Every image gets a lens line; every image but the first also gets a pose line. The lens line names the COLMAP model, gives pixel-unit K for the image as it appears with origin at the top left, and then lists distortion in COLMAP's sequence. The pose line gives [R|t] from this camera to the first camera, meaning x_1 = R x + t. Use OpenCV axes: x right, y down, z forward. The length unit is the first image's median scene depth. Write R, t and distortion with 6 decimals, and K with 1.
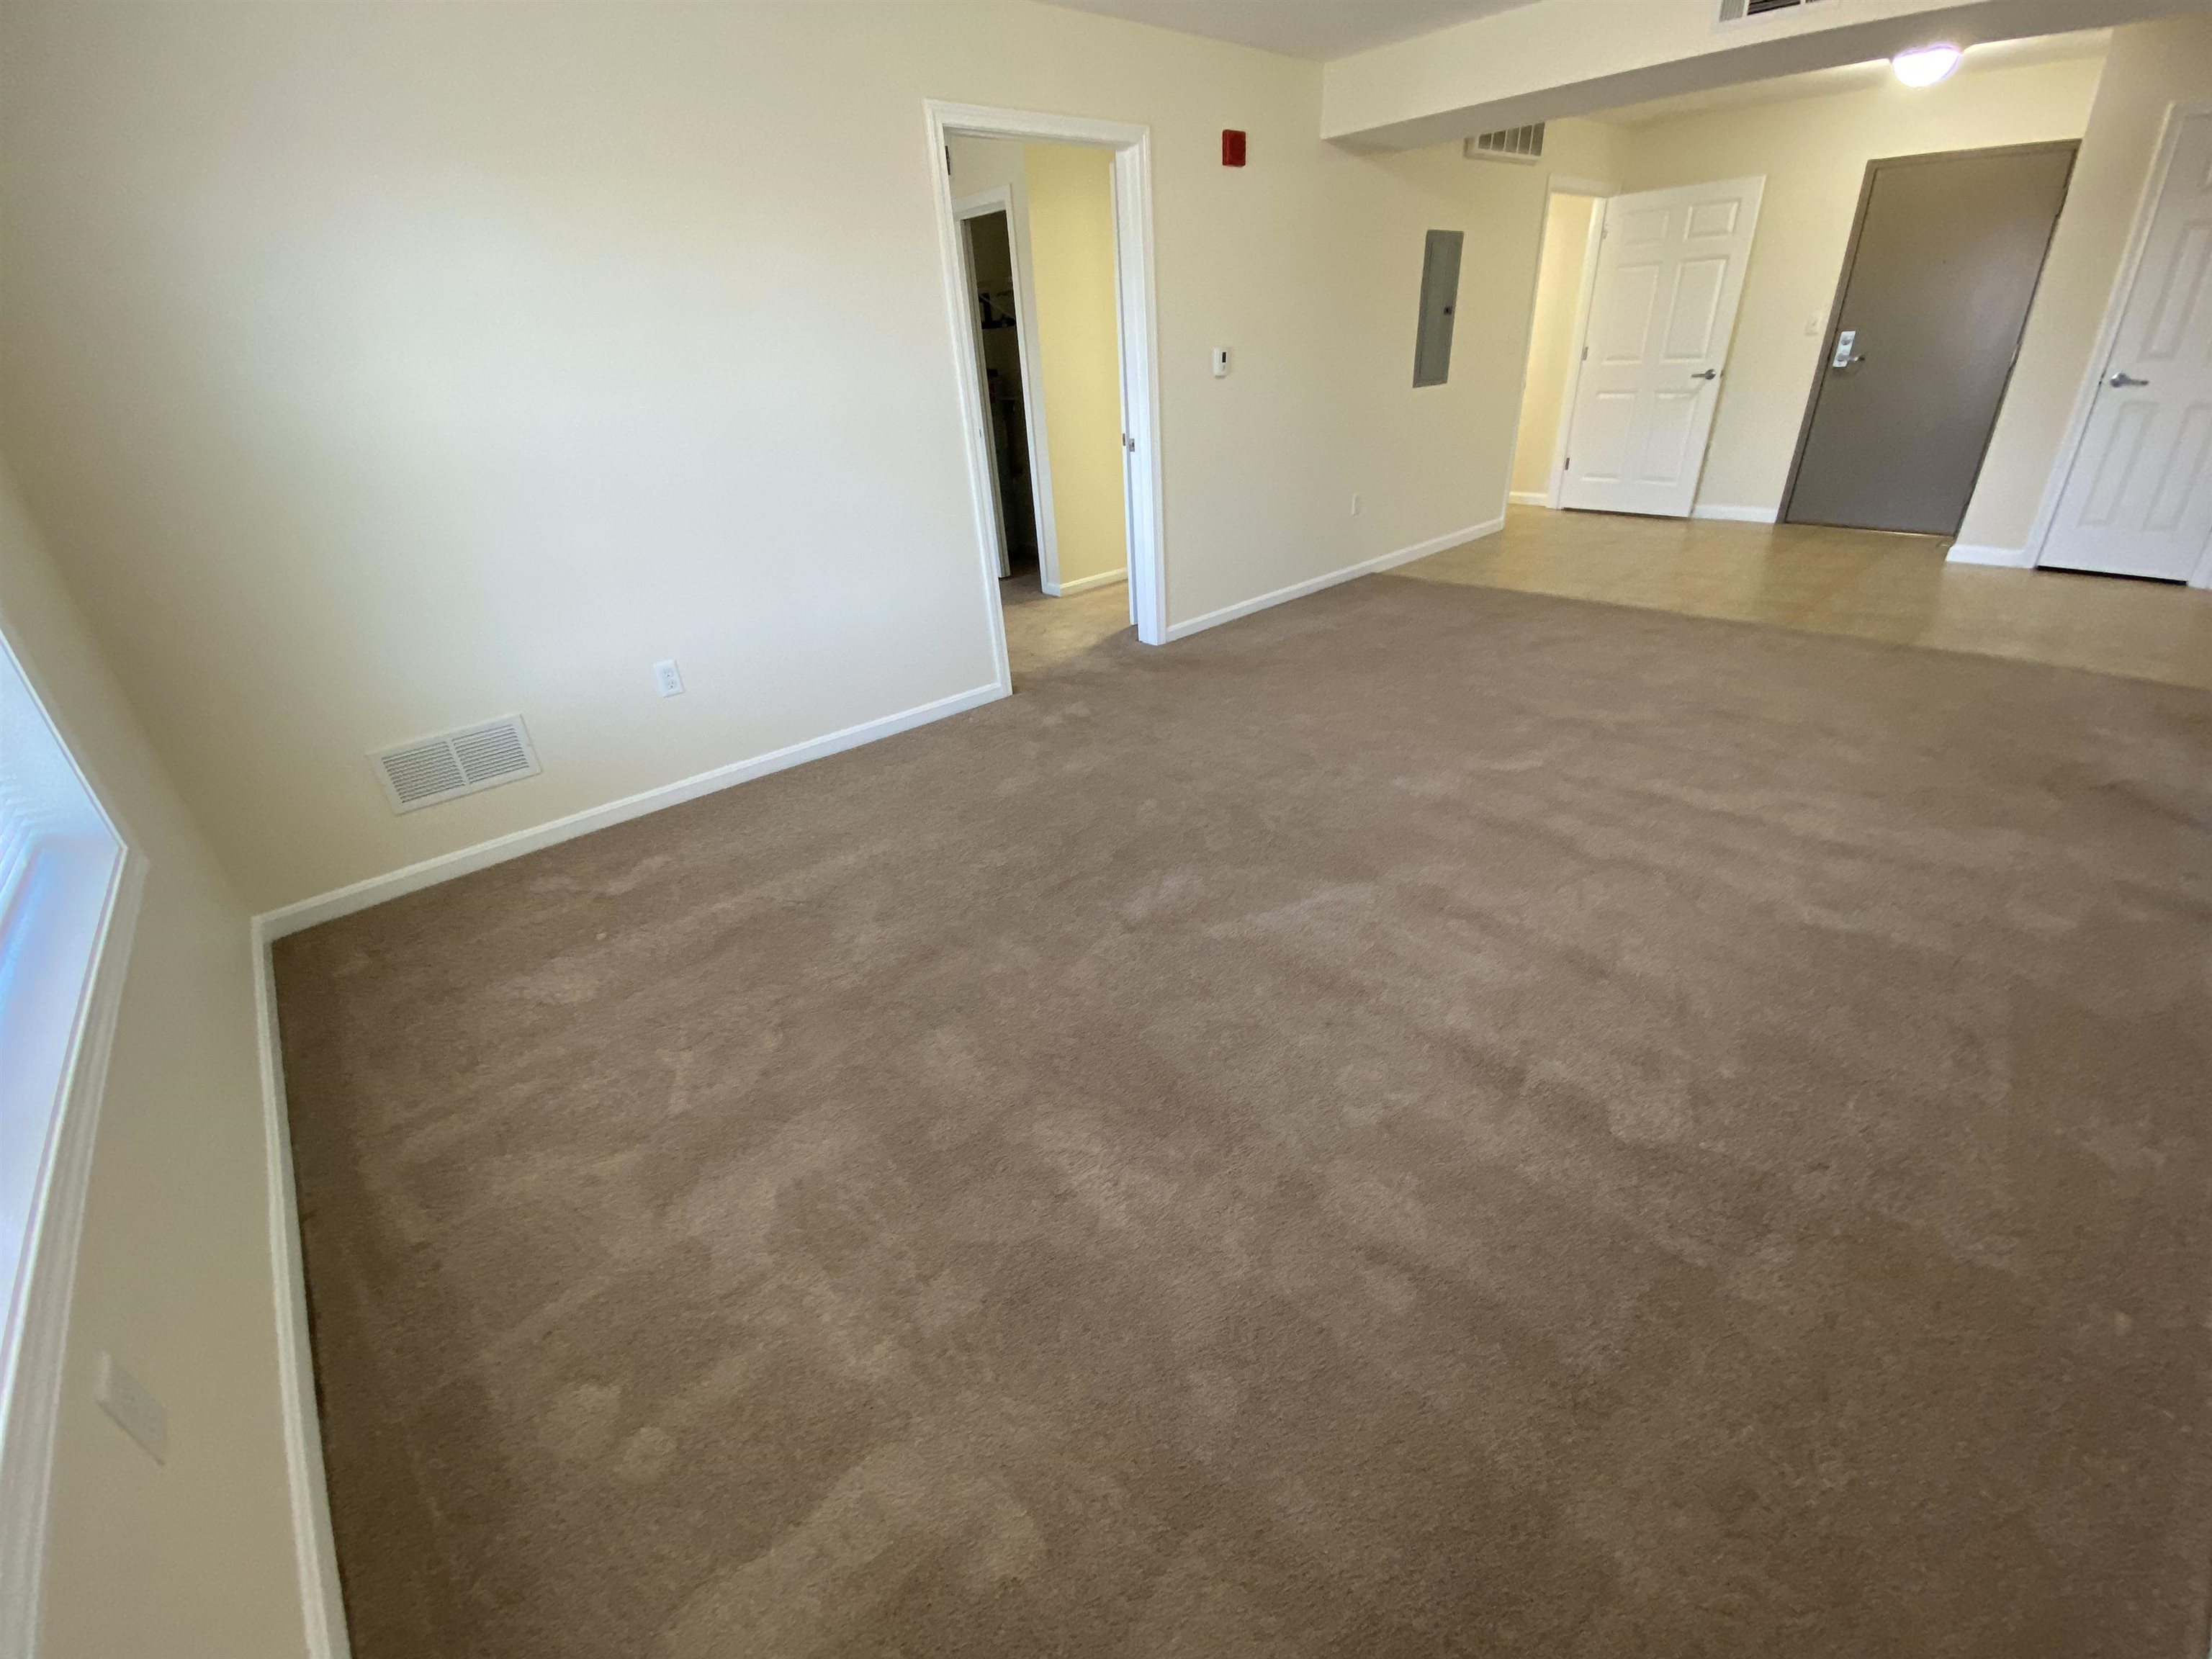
lens RADIAL K [[902.4, 0, 1118.6], [0, 902.4, 835.0], [0, 0, 1]] dist [-0.000390, -0.009208]
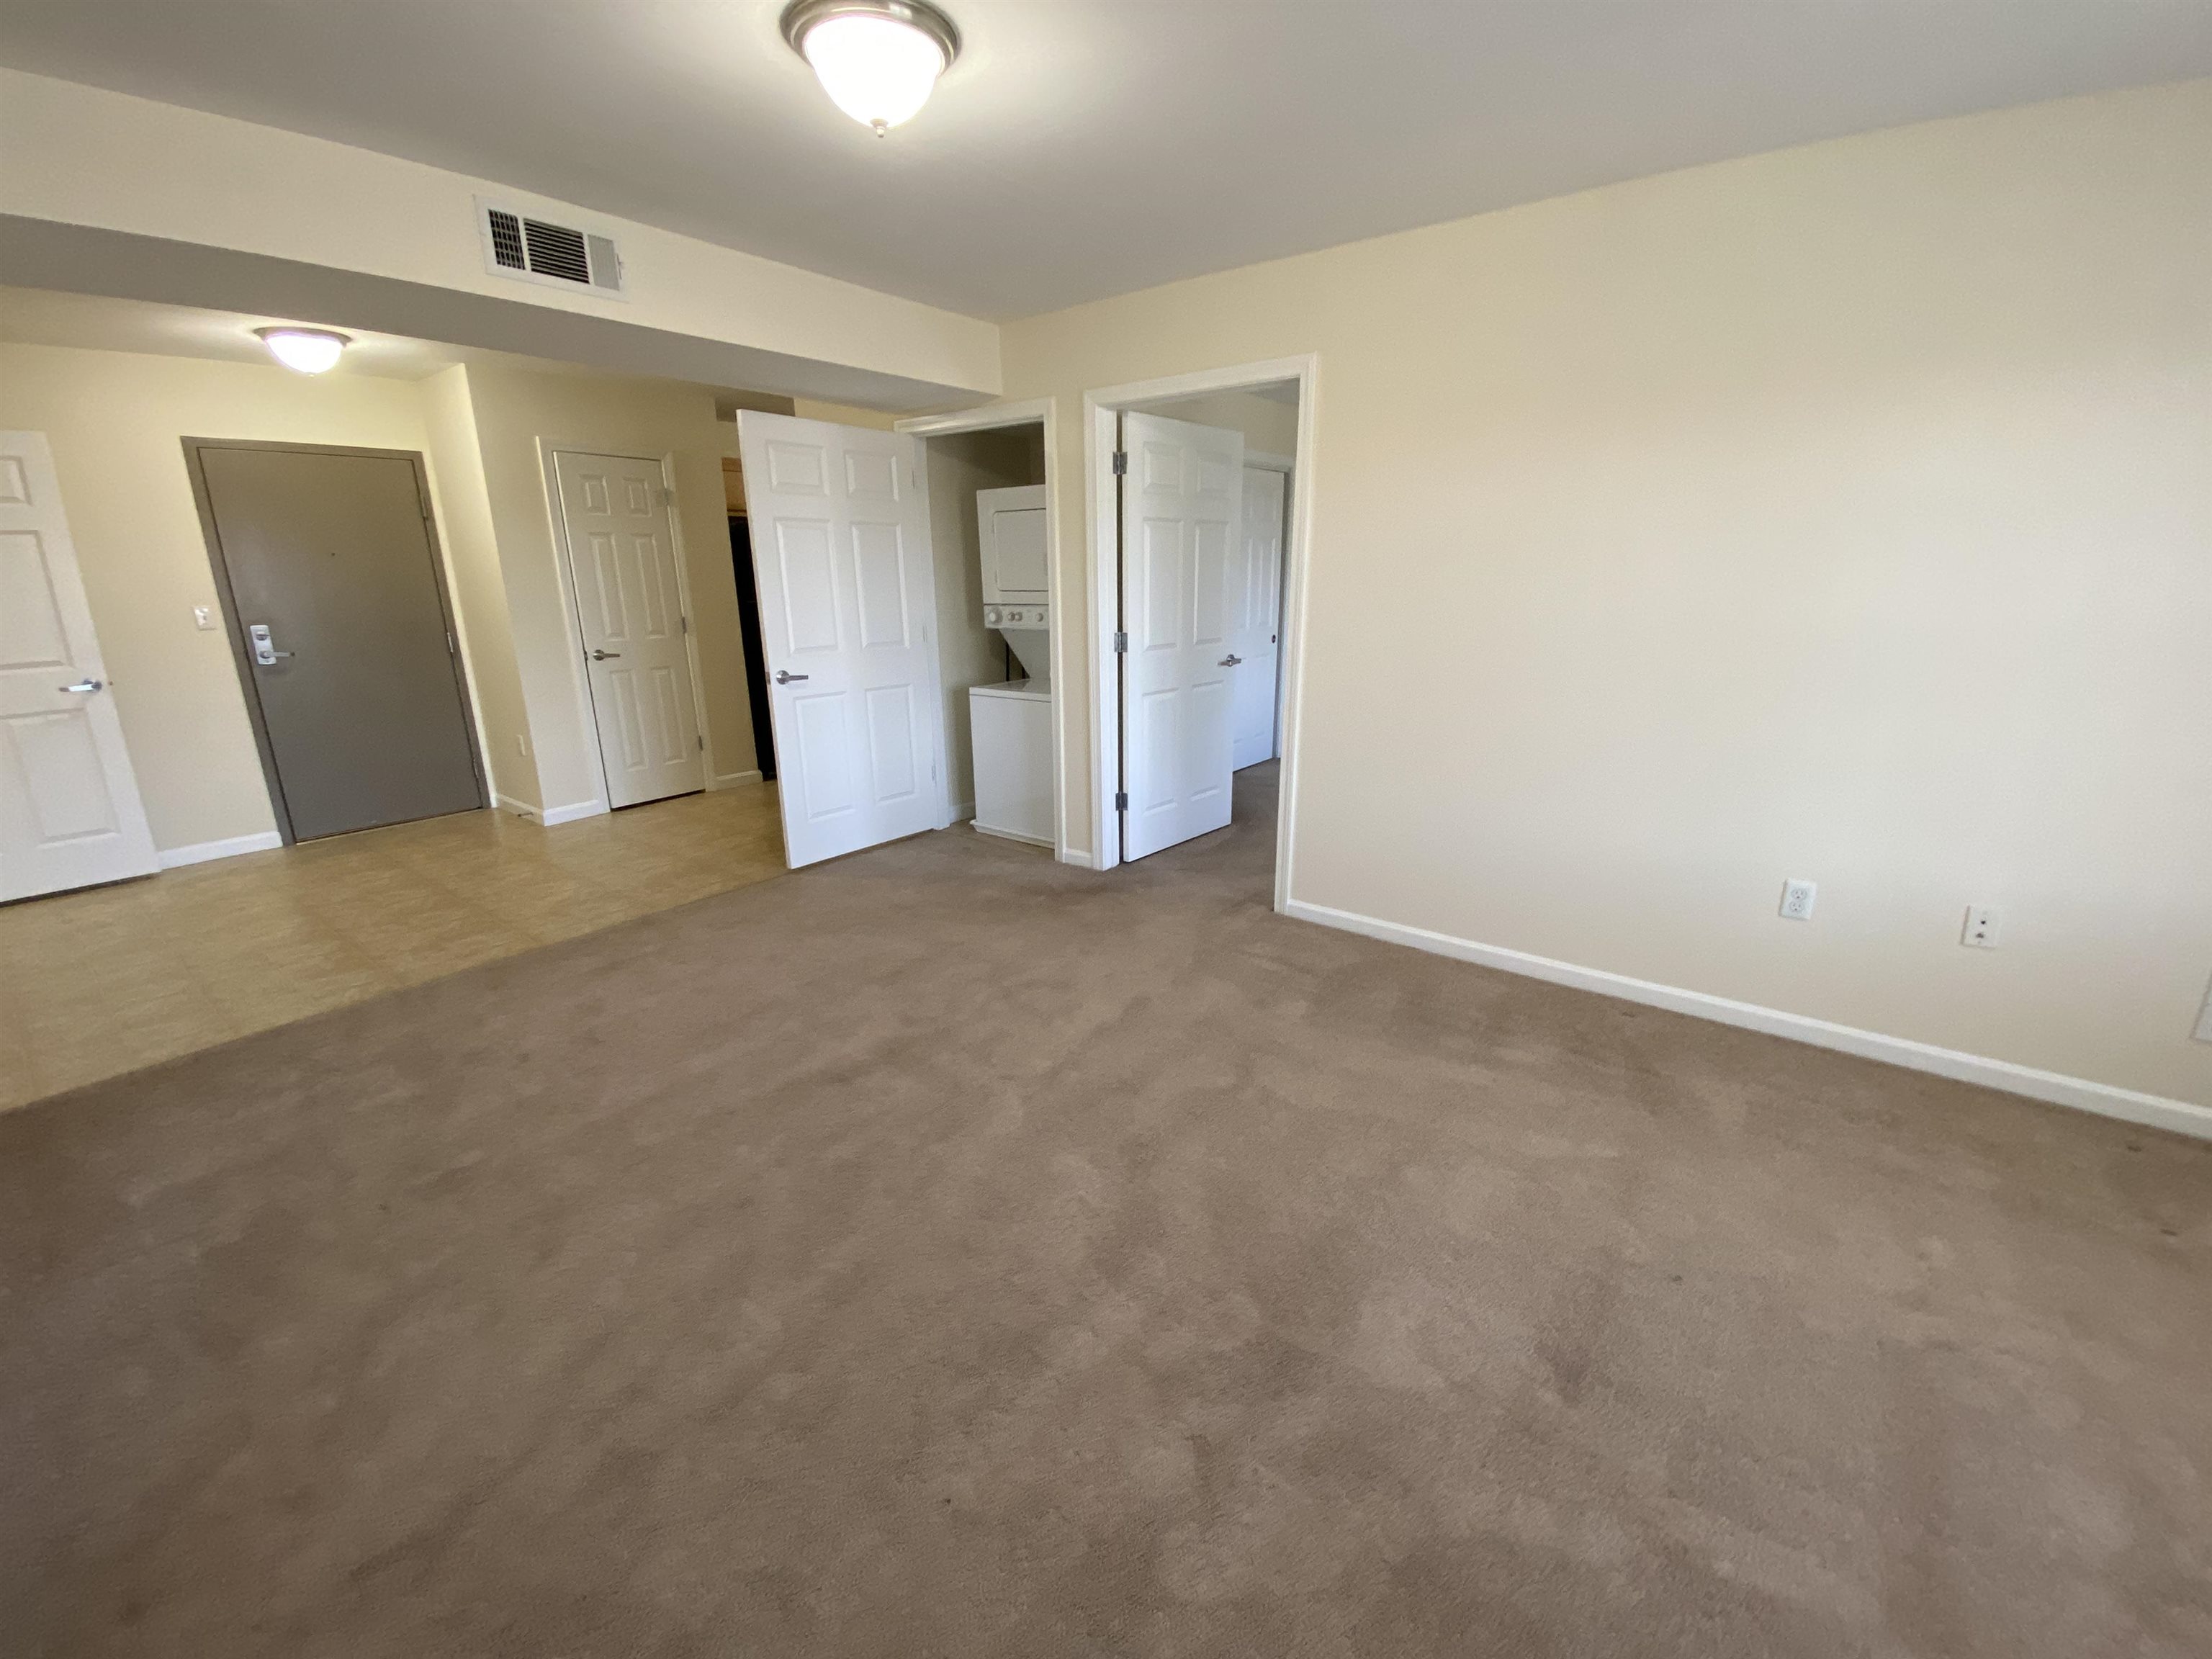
lens RADIAL K [[907.4, 0, 1106.0], [0, 907.4, 829.5], [0, 0, 1]] dist [0.025445, -0.022996]
pose [[-0.169680, -0.215007, 0.961759, -0.317703], [0.489542, 0.828600, 0.271607, -0.482773], [-0.855311, 0.516908, -0.035342, 0.874455]]
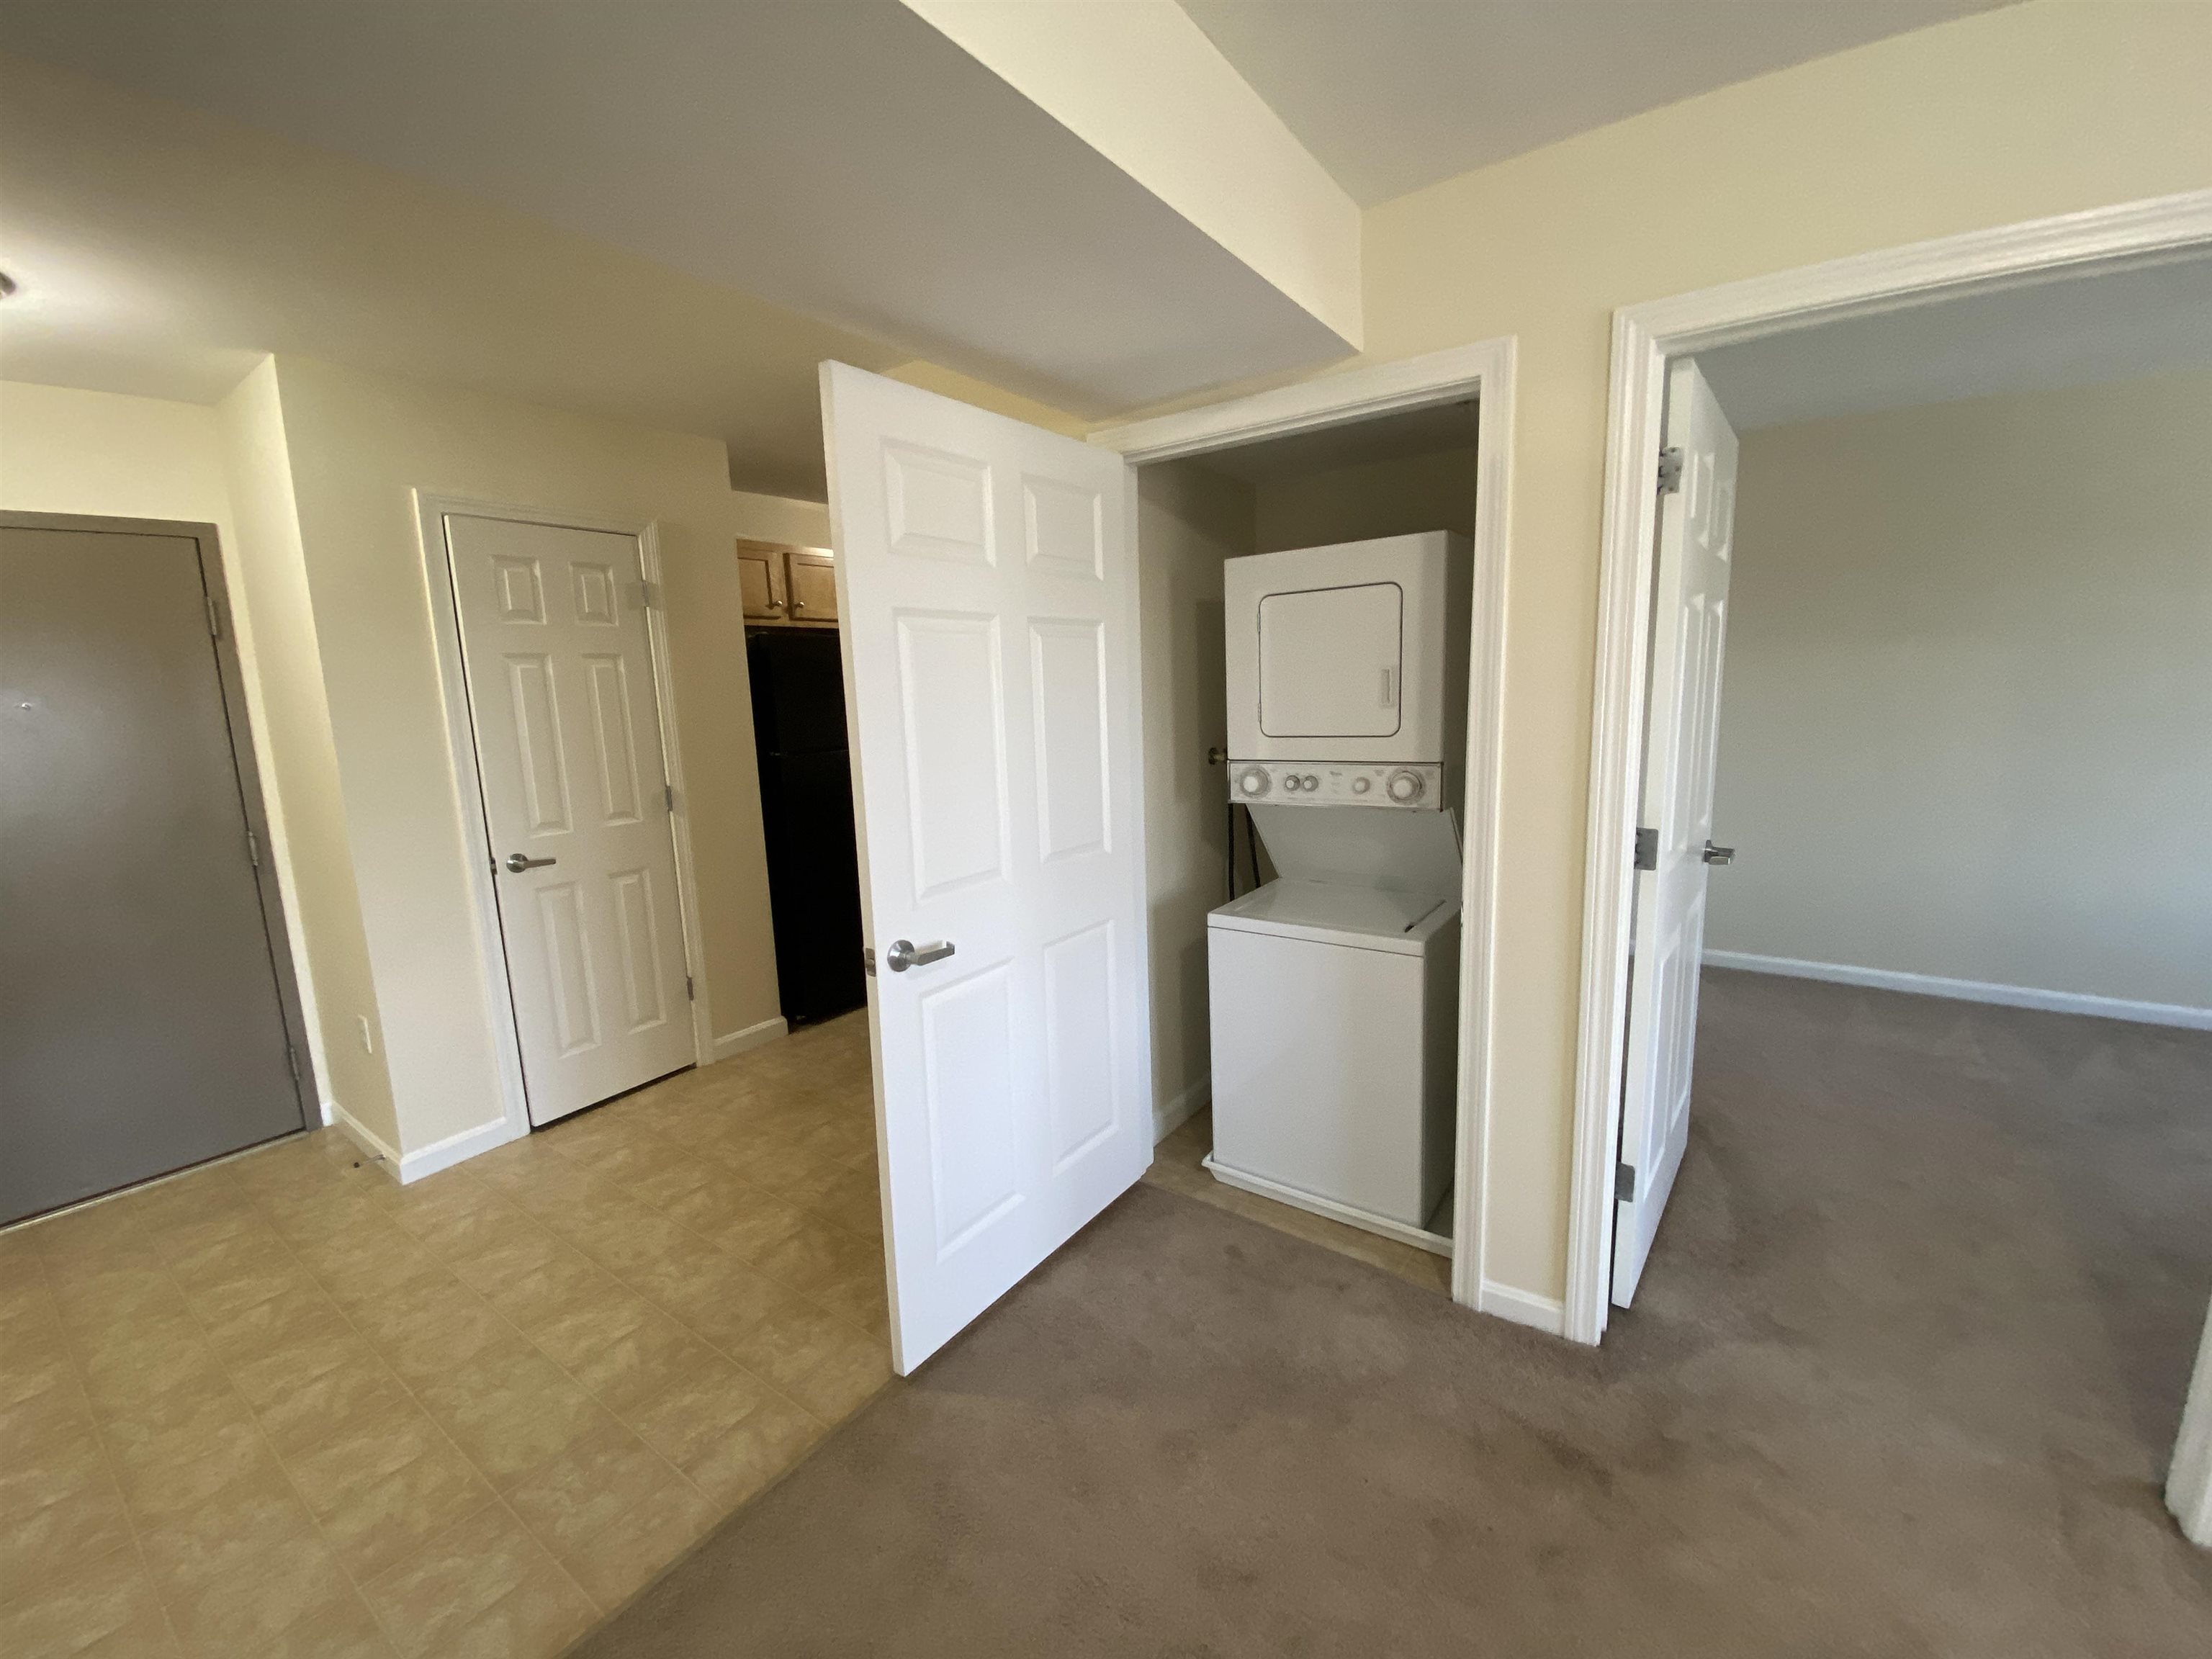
lens RADIAL K [[907.4, 0, 1106.0], [0, 907.4, 829.5], [0, 0, 1]] dist [0.025445, -0.022996]
pose [[-0.201234, -0.098485, 0.974580, 0.544242], [0.508664, 0.839763, 0.189892, -0.661324], [-0.837118, 0.533946, -0.118893, 1.040497]]
